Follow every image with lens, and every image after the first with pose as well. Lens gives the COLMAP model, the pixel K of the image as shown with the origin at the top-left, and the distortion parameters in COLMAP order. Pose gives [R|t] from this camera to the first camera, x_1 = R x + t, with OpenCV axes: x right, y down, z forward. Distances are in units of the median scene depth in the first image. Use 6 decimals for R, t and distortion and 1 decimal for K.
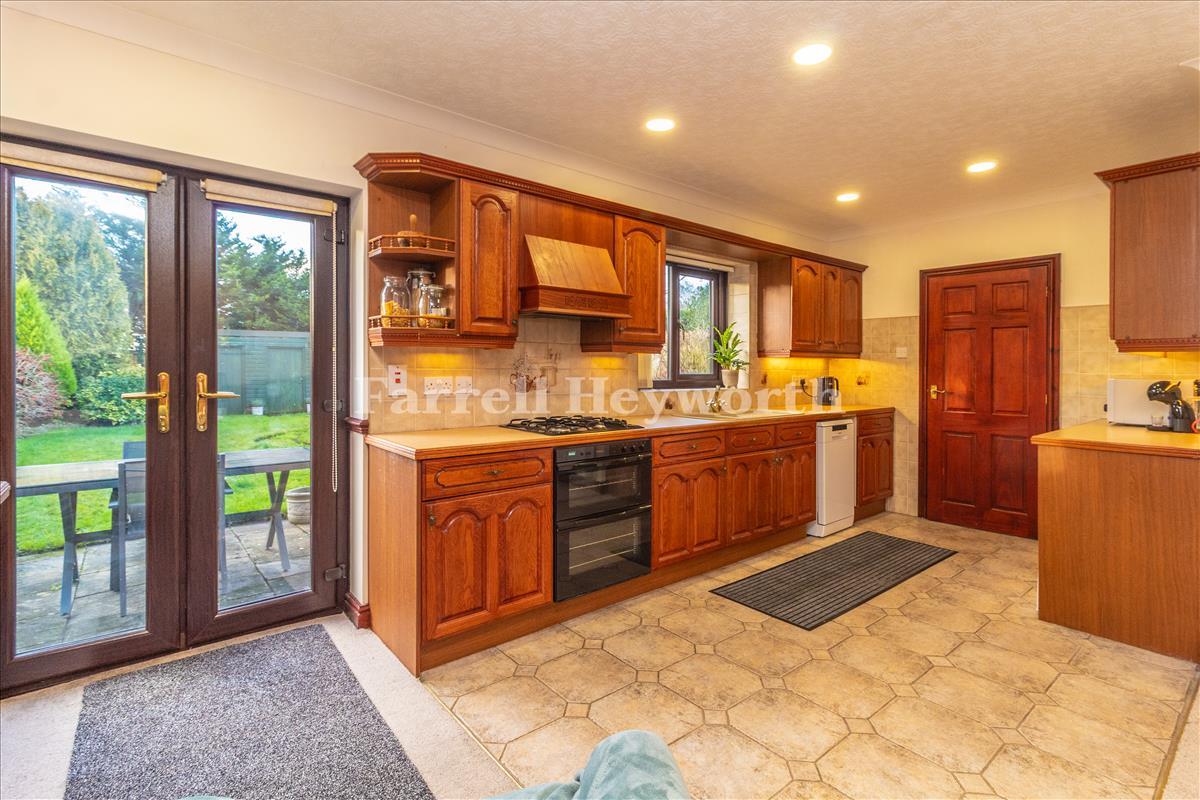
lens RADIAL K [[564.2, 0, 597.0], [0, 564.2, 373.0], [0, 0, 1]] dist [-0.000068, 0.000639]
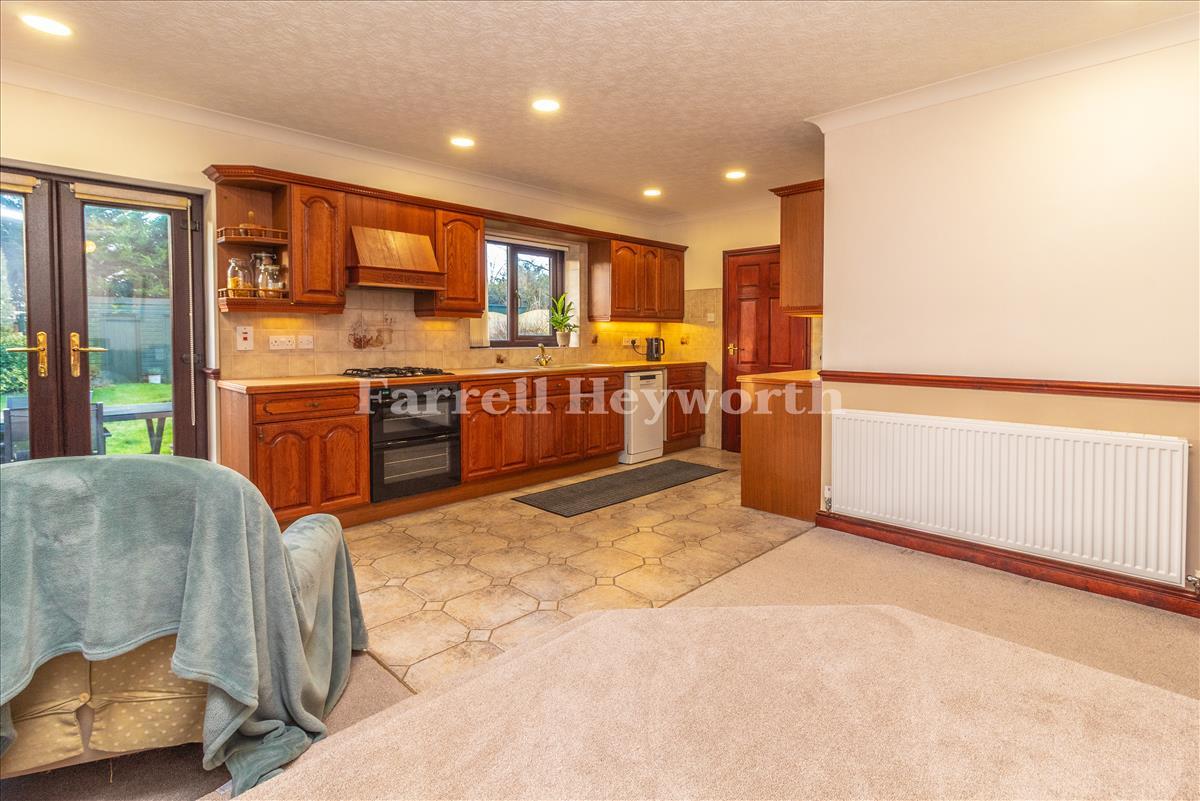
lens RADIAL K [[563.9, 0, 604.2], [0, 563.9, 350.8], [0, 0, 1]] dist [0.001579, -0.000041]
pose [[0.992700, -0.009941, 0.120201, 0.276336], [0.007864, 0.999812, 0.017744, 0.022208], [-0.120355, -0.016669, 0.992591, -0.343008]]
